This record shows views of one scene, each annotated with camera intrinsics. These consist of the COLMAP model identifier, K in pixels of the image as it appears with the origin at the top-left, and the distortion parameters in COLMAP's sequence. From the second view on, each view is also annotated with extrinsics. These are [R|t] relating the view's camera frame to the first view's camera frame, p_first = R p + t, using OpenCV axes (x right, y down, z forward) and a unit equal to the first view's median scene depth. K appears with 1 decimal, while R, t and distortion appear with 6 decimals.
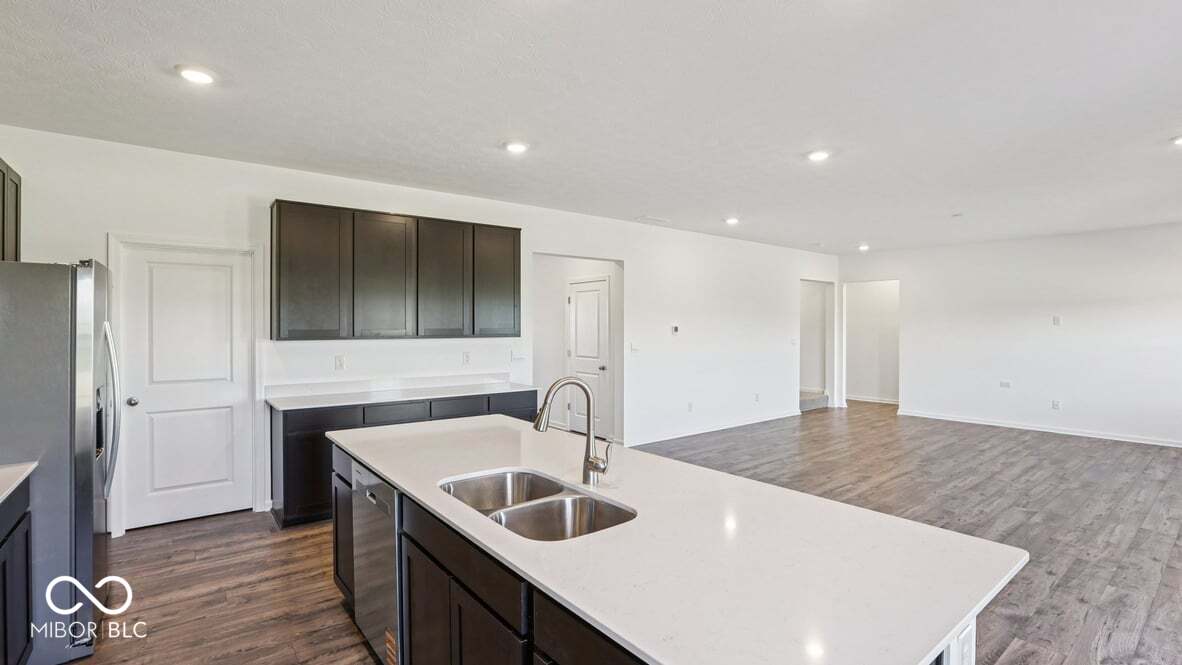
lens RADIAL K [[542.1, 0, 592.0], [0, 542.1, 329.0], [0, 0, 1]] dist [-0.035053, 0.004273]
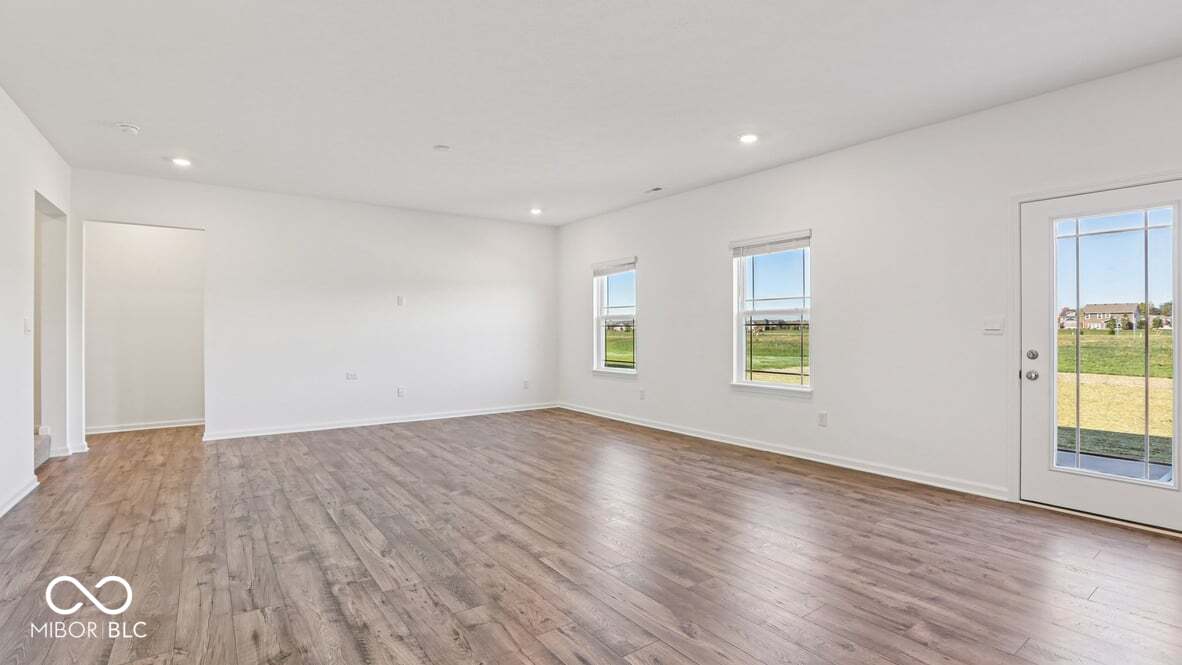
lens RADIAL K [[542.1, 0, 586.0], [0, 542.1, 336.4], [0, 0, 1]] dist [-0.035053, 0.004273]
pose [[0.026448, -0.018897, 0.999472, -0.052923], [0.003283, 0.999818, 0.018816, 0.025977], [-0.999645, 0.002783, 0.026505, 0.572593]]
